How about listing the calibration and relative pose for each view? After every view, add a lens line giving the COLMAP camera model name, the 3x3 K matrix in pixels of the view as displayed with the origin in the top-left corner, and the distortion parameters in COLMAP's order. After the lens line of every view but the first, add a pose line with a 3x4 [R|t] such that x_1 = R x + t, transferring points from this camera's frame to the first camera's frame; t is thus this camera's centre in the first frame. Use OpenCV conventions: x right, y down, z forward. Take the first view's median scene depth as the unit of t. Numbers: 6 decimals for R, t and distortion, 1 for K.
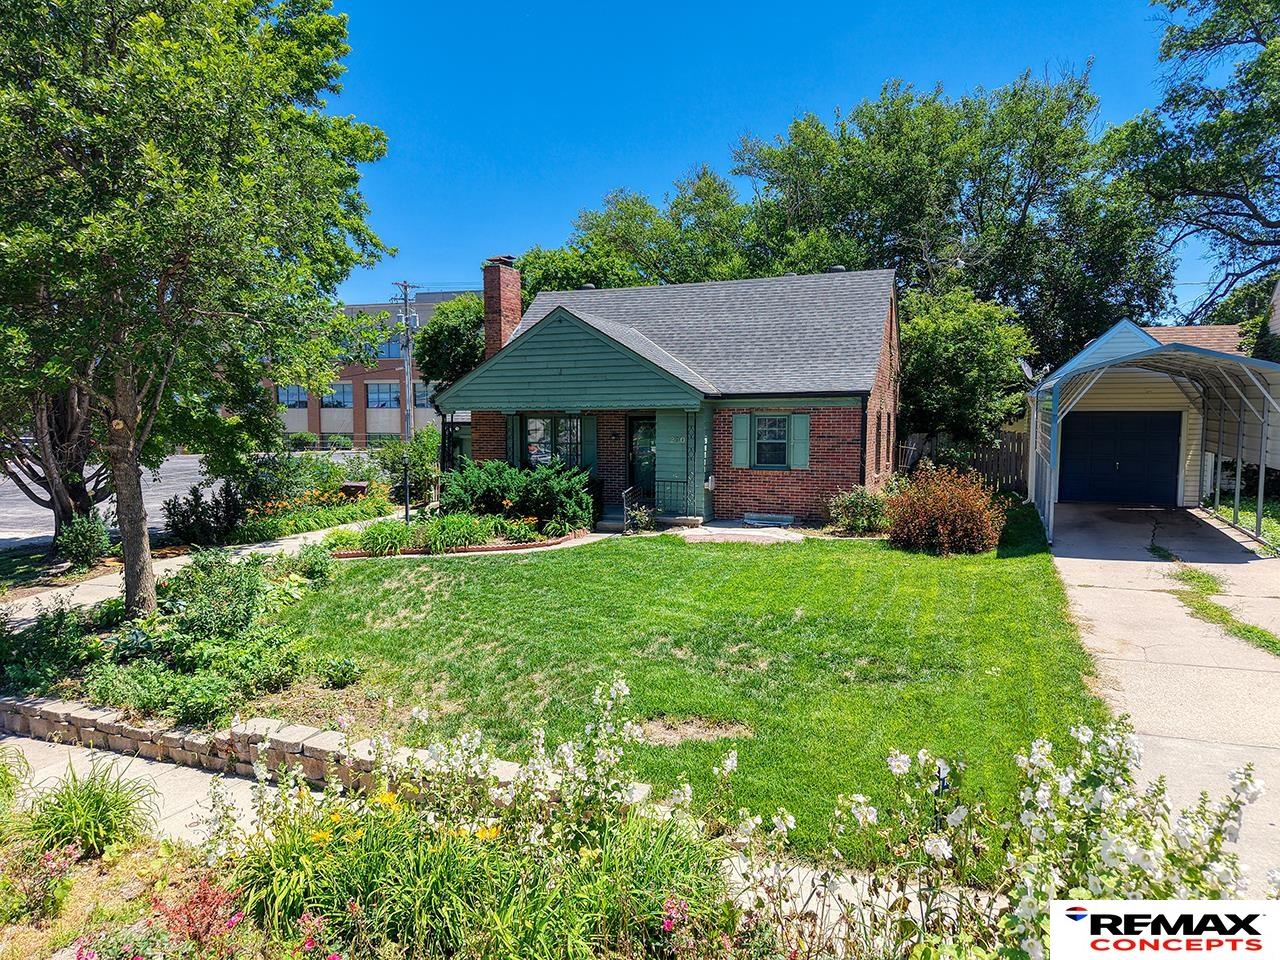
lens RADIAL K [[859.8, 0, 640.0], [0, 859.8, 480.0], [0, 0, 1]] dist [-0.000082, -0.001910]
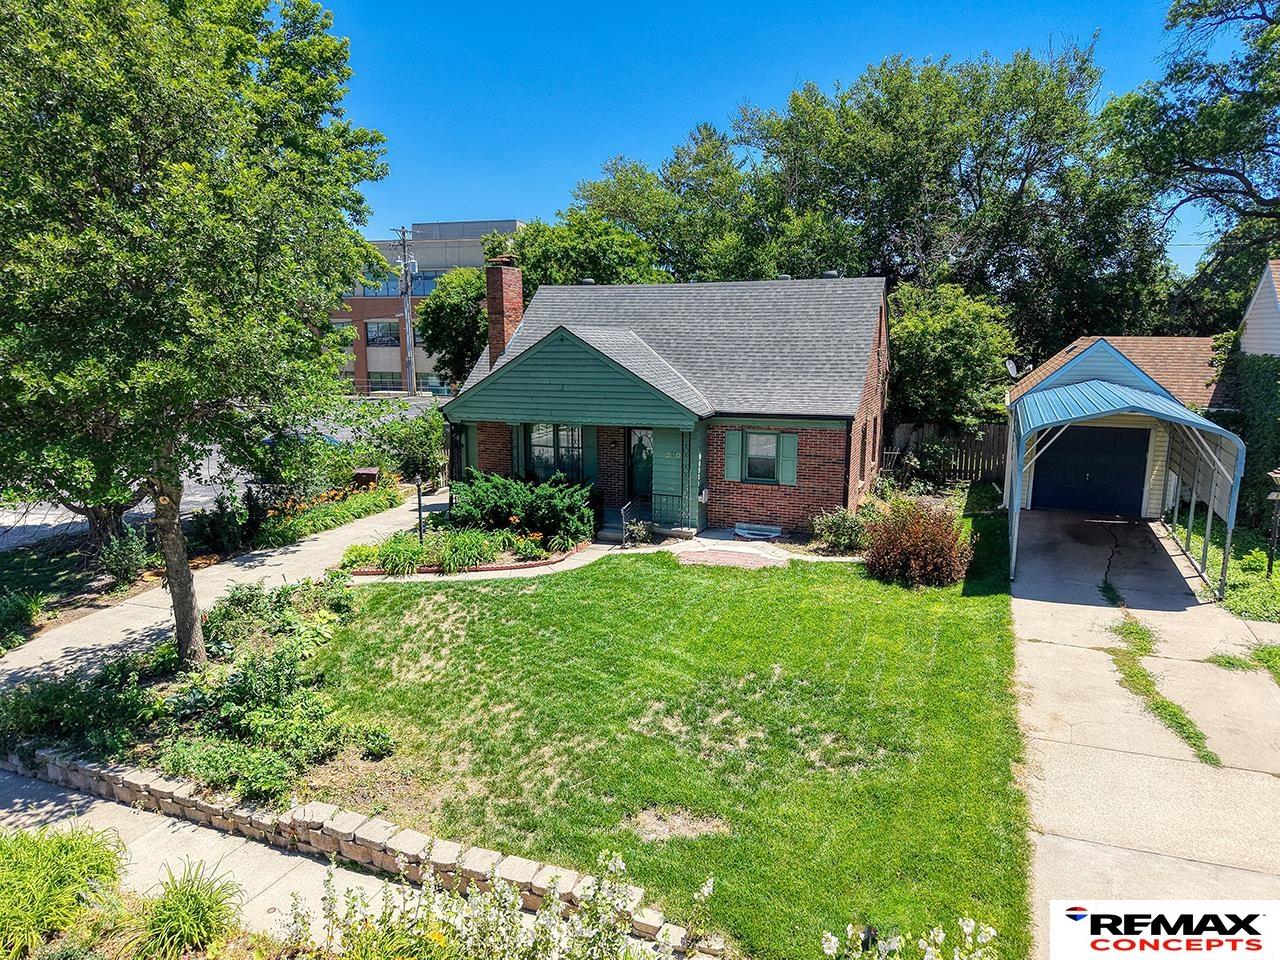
lens RADIAL K [[859.8, 0, 640.0], [0, 859.8, 480.0], [0, 0, 1]] dist [-0.000082, -0.001910]
pose [[0.999999, 0.000995, 0.000406, 0.002338], [-0.001031, 0.994918, 0.100684, -0.130316], [-0.000304, -0.100684, 0.994918, -0.061811]]
